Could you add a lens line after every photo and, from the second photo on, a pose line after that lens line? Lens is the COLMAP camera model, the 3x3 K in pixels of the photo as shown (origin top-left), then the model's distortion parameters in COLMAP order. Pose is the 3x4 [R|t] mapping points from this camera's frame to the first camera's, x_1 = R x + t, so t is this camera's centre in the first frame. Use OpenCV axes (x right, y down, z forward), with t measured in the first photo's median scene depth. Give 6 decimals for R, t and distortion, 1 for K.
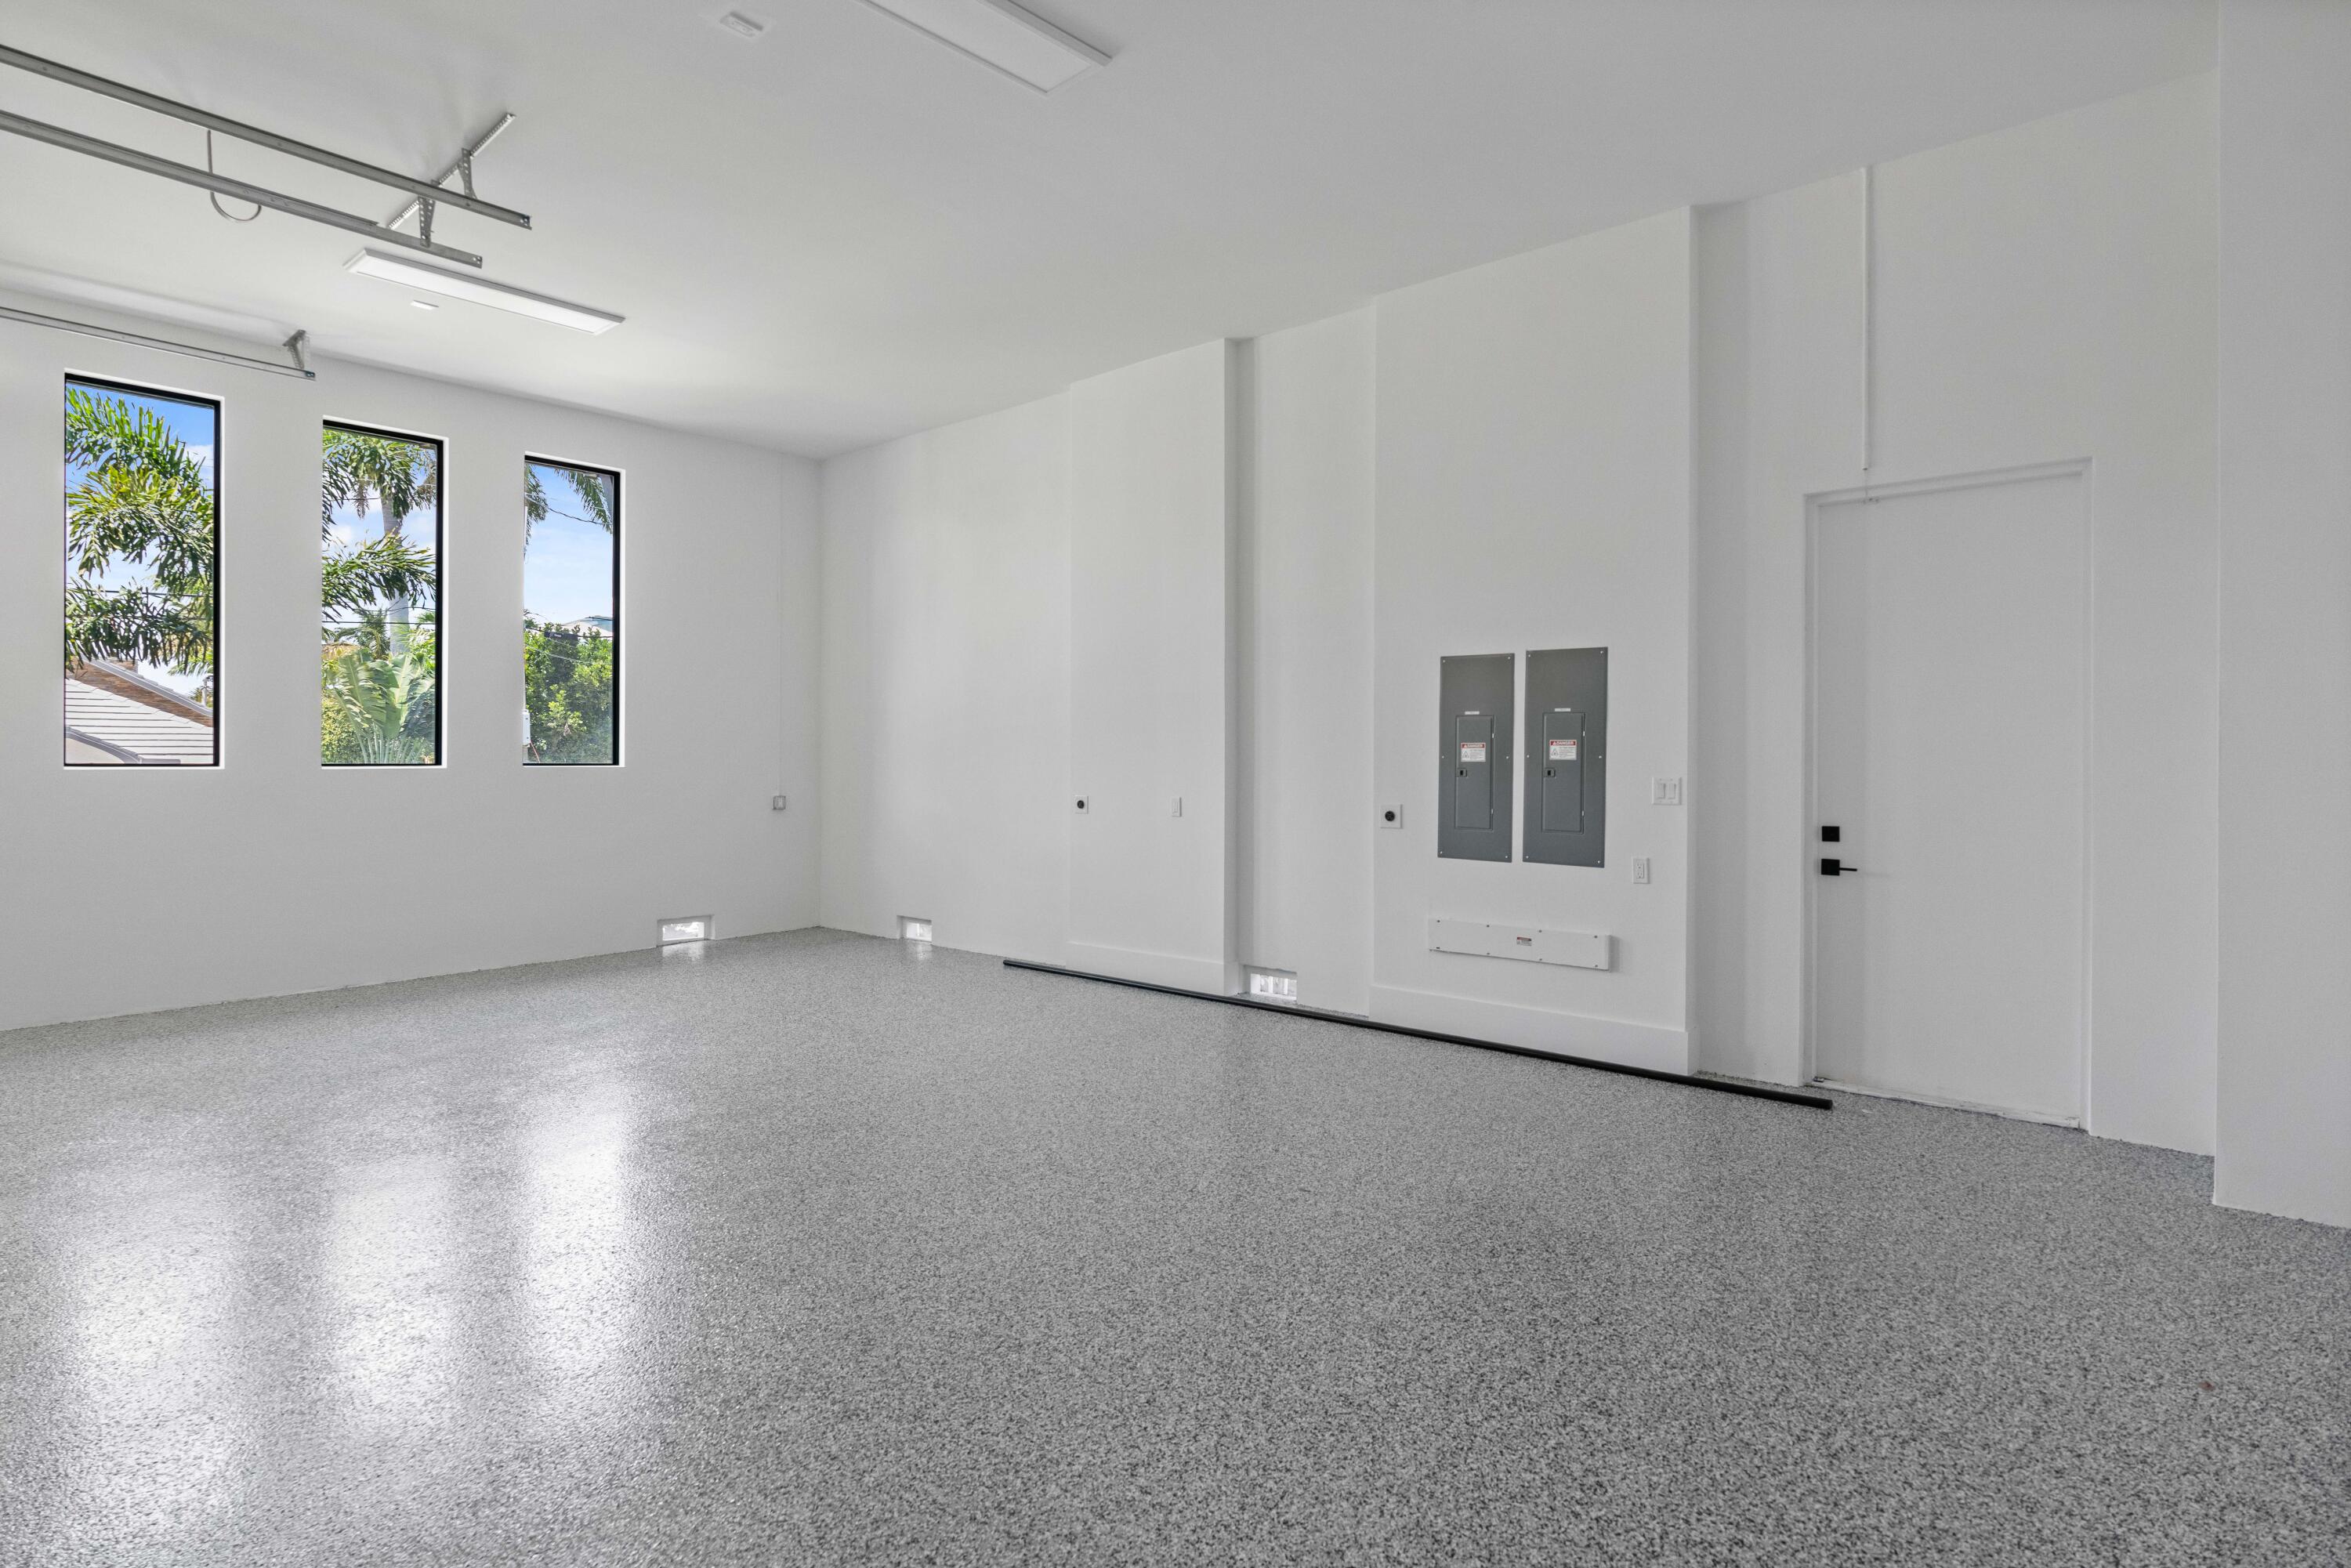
lens RADIAL K [[1194.2, 0, 1215.0], [0, 1194.2, 777.7], [0, 0, 1]] dist [-0.004251, 0.000638]
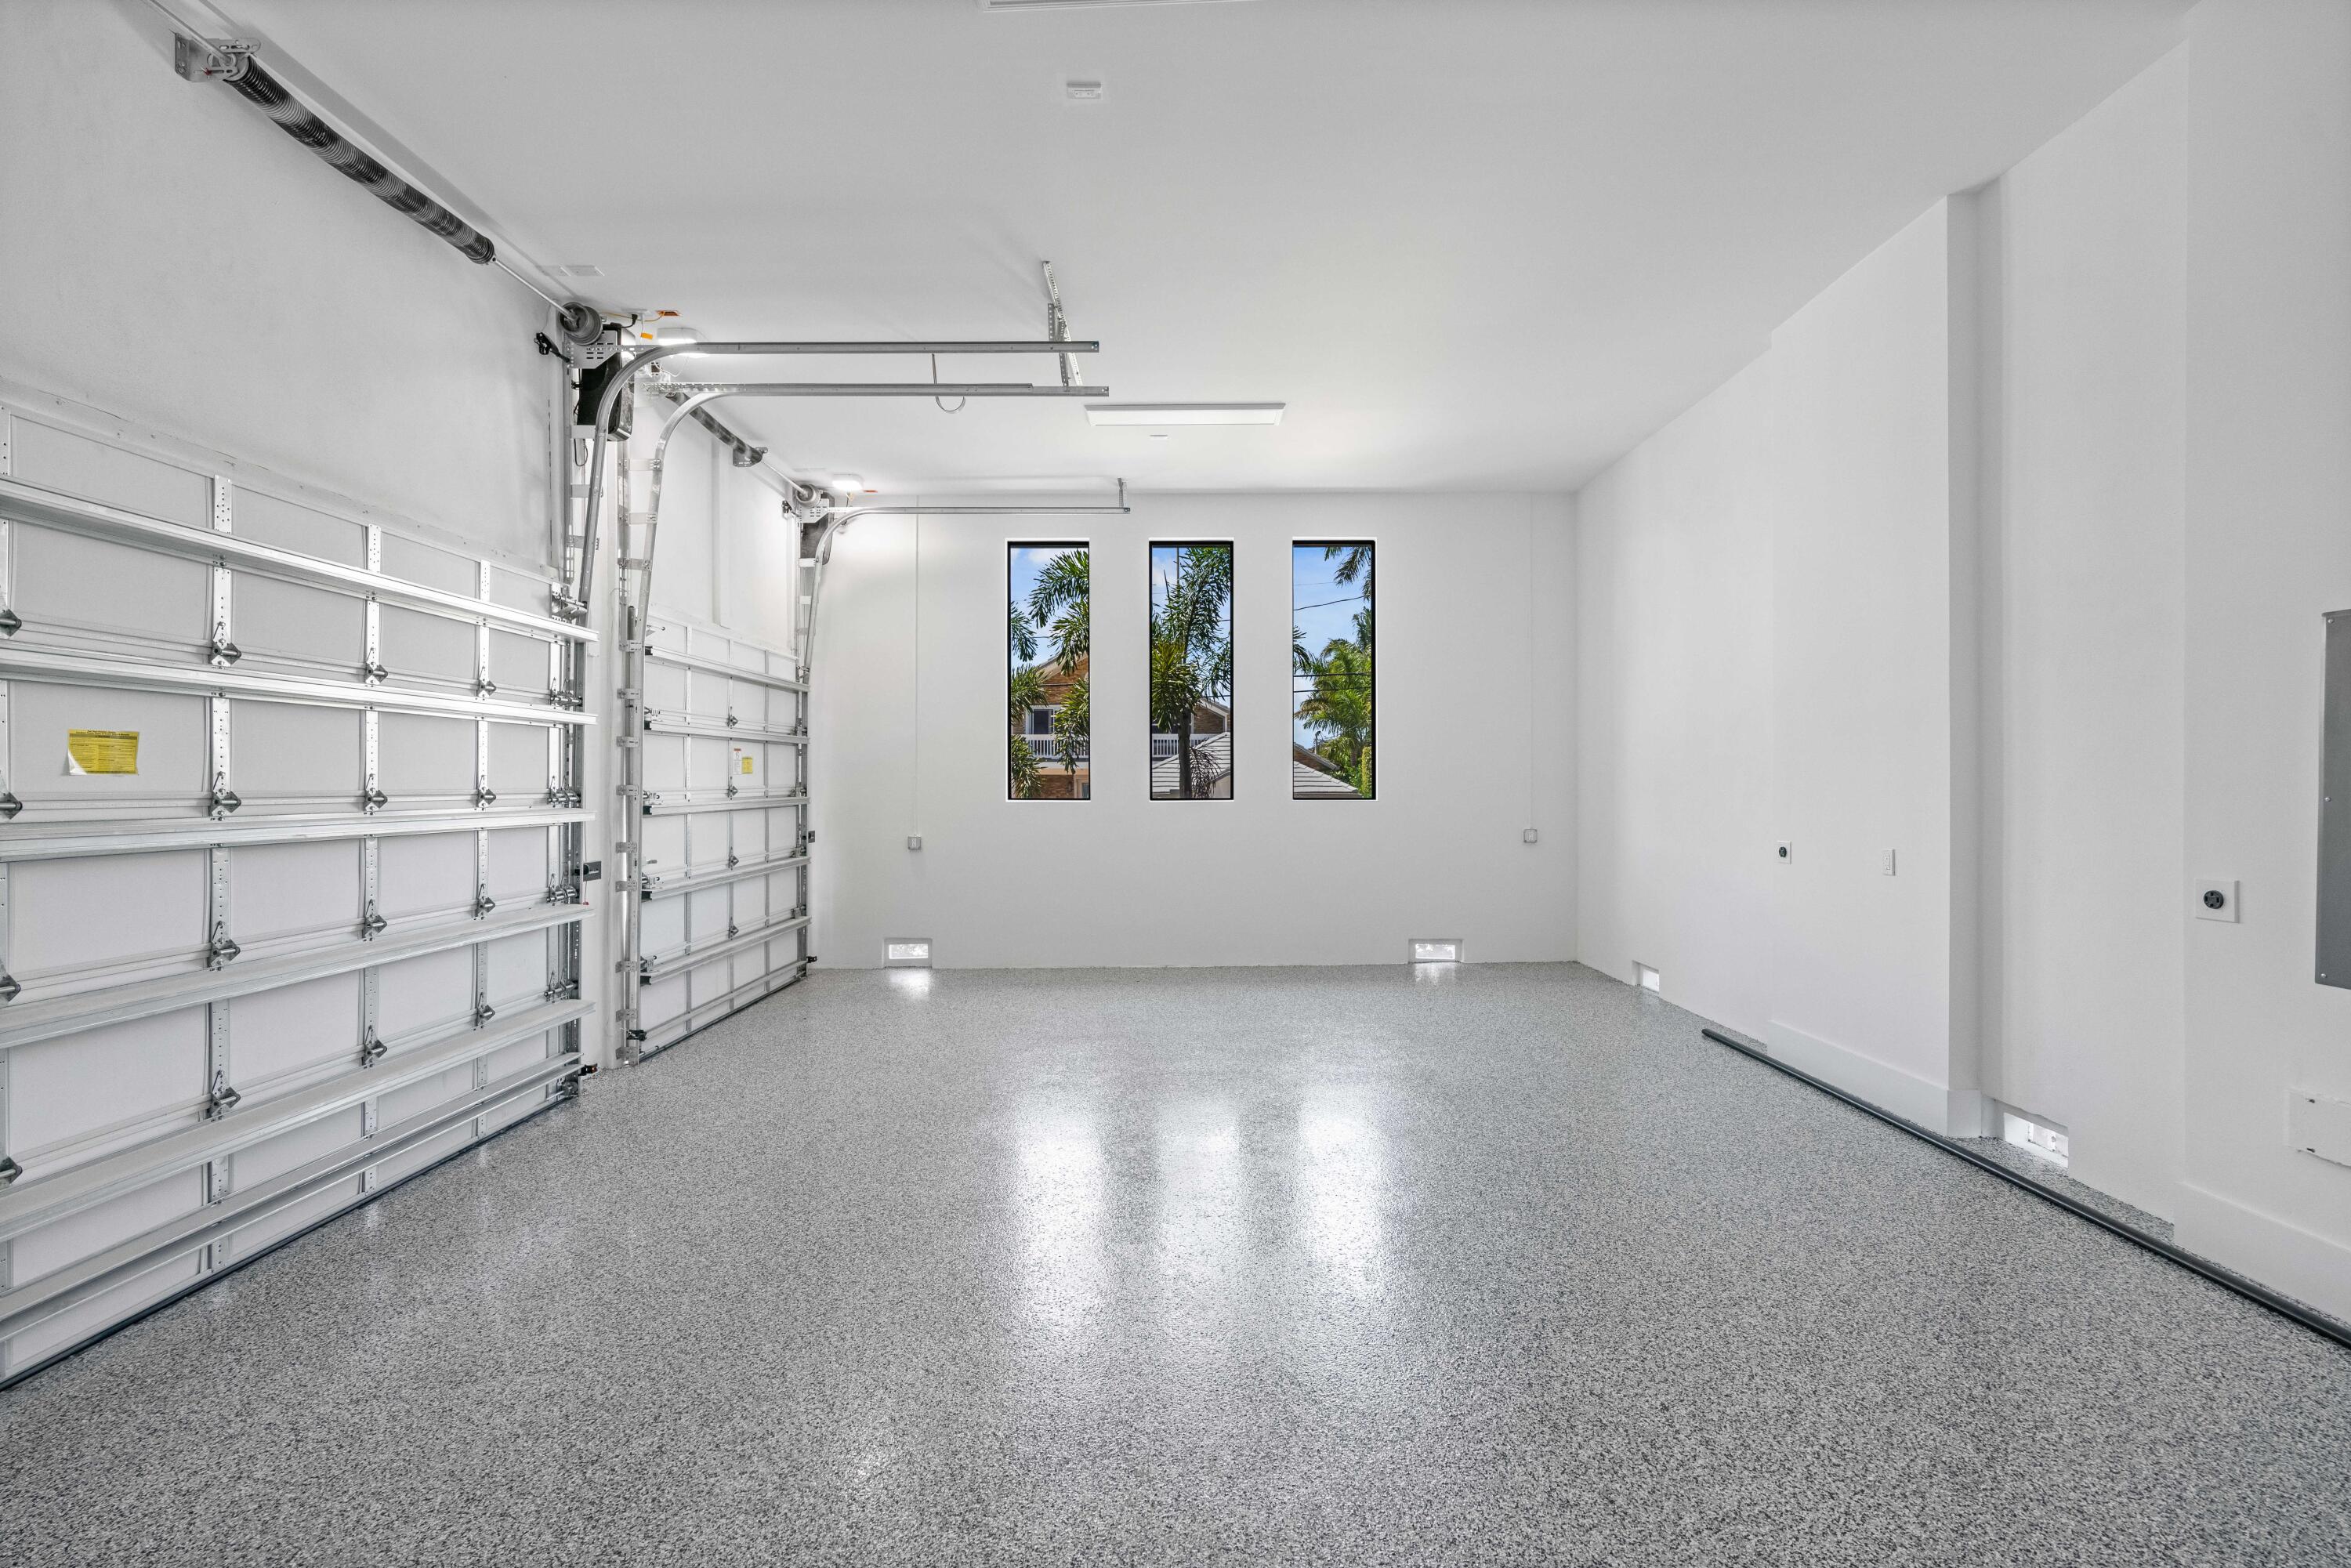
lens RADIAL K [[1070.8, 0, 1176.4], [0, 1070.8, 800.6], [0, 0, 1]] dist [-0.002005, 0.000254]
pose [[0.644522, 0.006135, -0.764561, 0.190907], [-0.007931, 0.999968, 0.001339, -0.010904], [0.764544, 0.005201, 0.644550, 0.245966]]
